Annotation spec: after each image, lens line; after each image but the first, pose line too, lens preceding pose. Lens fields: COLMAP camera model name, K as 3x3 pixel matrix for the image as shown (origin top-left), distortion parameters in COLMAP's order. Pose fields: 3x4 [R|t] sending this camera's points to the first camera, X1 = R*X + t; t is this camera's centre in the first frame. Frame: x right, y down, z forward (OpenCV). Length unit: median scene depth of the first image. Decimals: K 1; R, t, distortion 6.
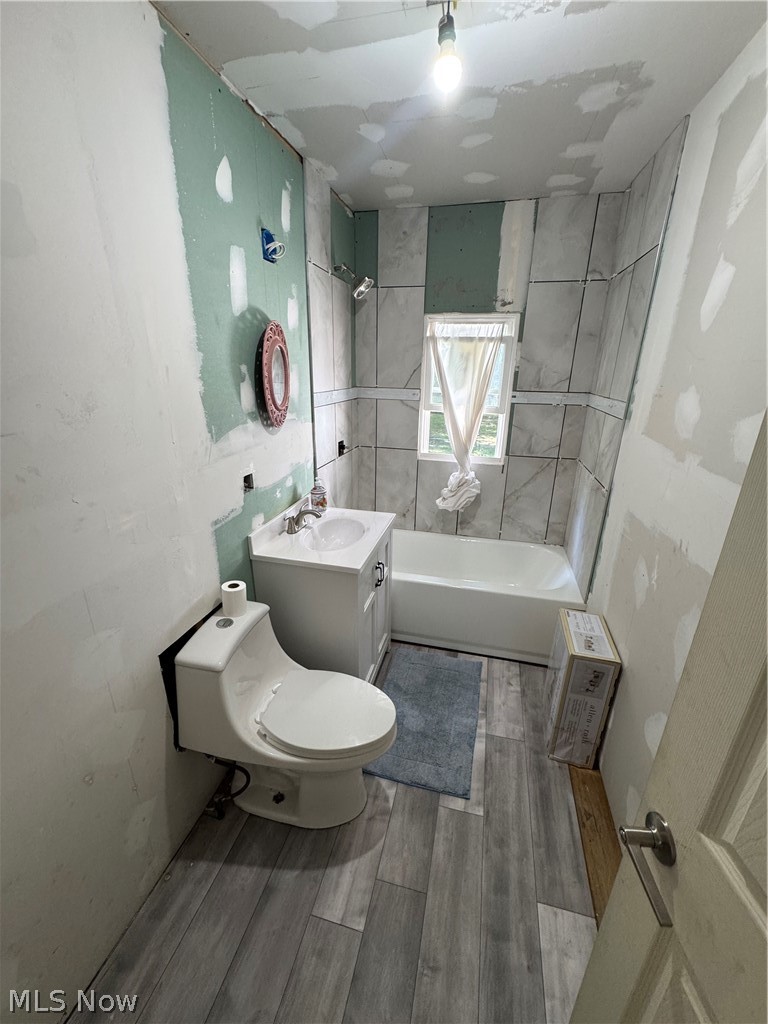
lens RADIAL K [[408.5, 0, 382.6], [0, 408.5, 512.8], [0, 0, 1]] dist [-0.006172, -0.000061]
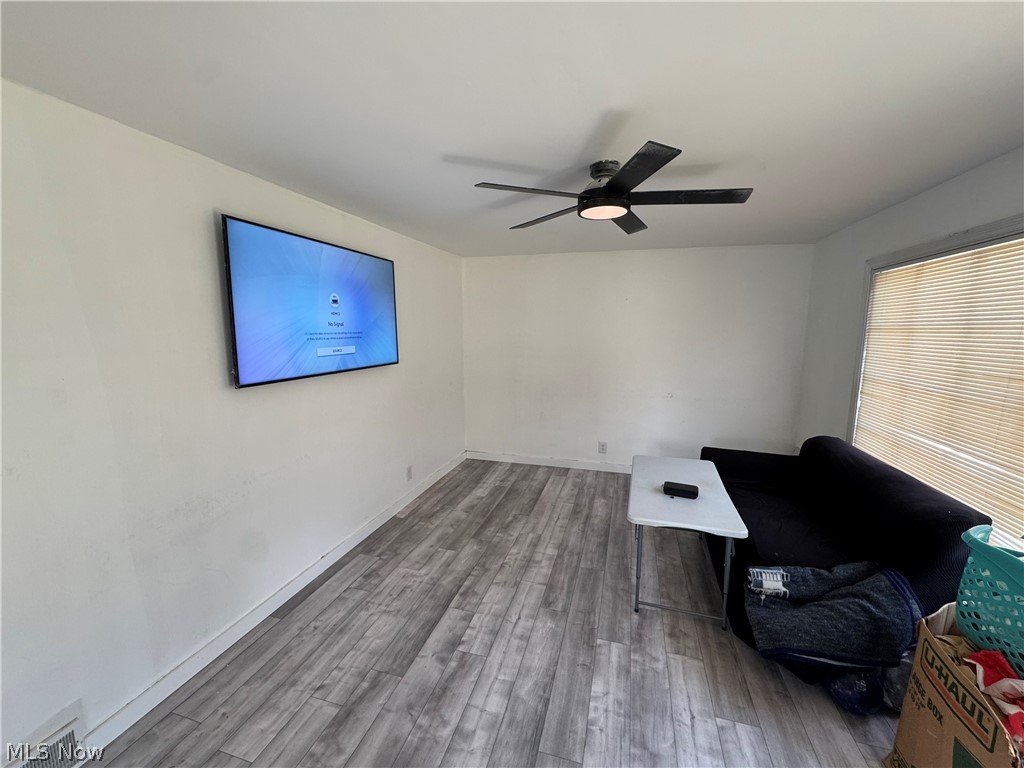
lens RADIAL K [[408.5, 0, 511.1], [0, 408.5, 384.3], [0, 0, 1]] dist [-0.006172, -0.000061]
pose [[-0.999184, -0.026734, 0.030280, 0.295409], [-0.009521, 0.884390, 0.466651, -0.512223], [-0.039255, 0.465982, -0.883923, 1.414240]]
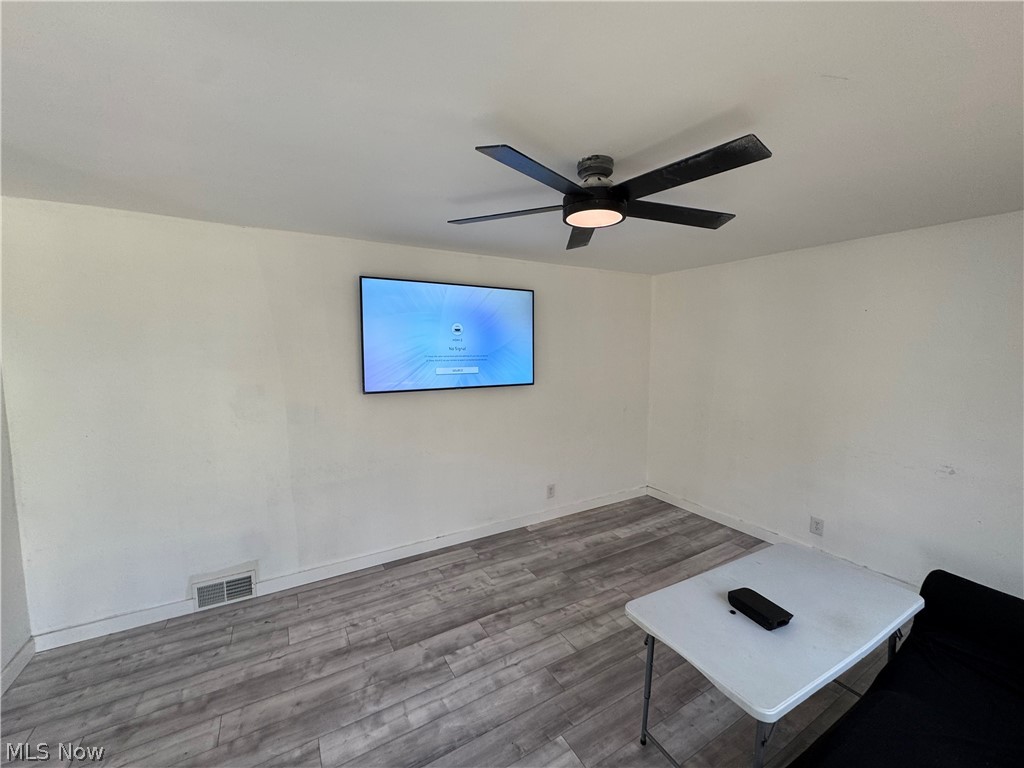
lens RADIAL K [[408.5, 0, 518.4], [0, 408.5, 385.5], [0, 0, 1]] dist [-0.006172, -0.000061]
pose [[-0.703569, -0.092587, 0.704570, -0.564666], [0.223246, 0.912482, 0.342837, -0.408721], [-0.674649, 0.398501, -0.621325, 0.994229]]
